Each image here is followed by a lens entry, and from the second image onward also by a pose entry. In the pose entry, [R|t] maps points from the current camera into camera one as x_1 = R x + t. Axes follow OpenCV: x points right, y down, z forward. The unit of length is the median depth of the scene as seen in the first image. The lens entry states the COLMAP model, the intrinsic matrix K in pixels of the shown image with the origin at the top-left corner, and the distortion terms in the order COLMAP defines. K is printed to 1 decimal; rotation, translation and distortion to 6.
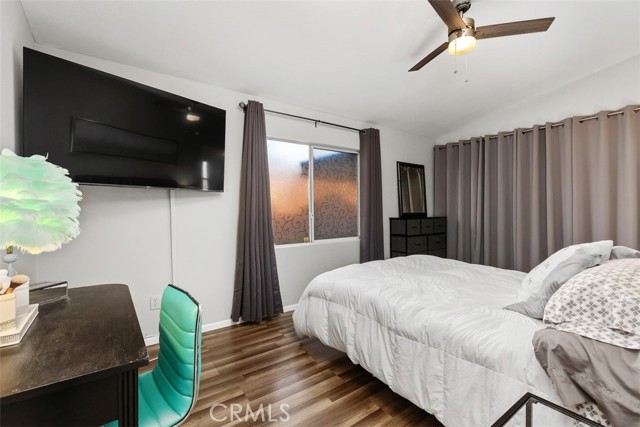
lens RADIAL K [[282.5, 0, 320.0], [0, 282.5, 211.7], [0, 0, 1]] dist [-0.002017, -0.000928]
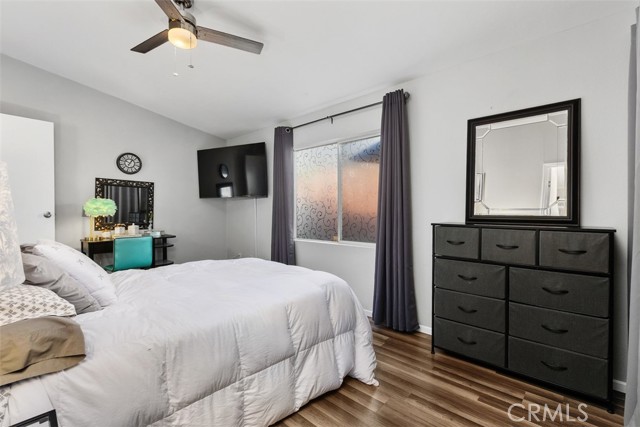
lens RADIAL K [[282.5, 0, 319.9], [0, 282.5, 212.7], [0, 0, 1]] dist [-0.002017, -0.000928]
pose [[0.208480, 0.019364, -0.977835, 0.918759], [-0.002647, 0.999811, 0.019235, -0.011261], [0.978023, -0.001422, 0.208492, 0.746895]]
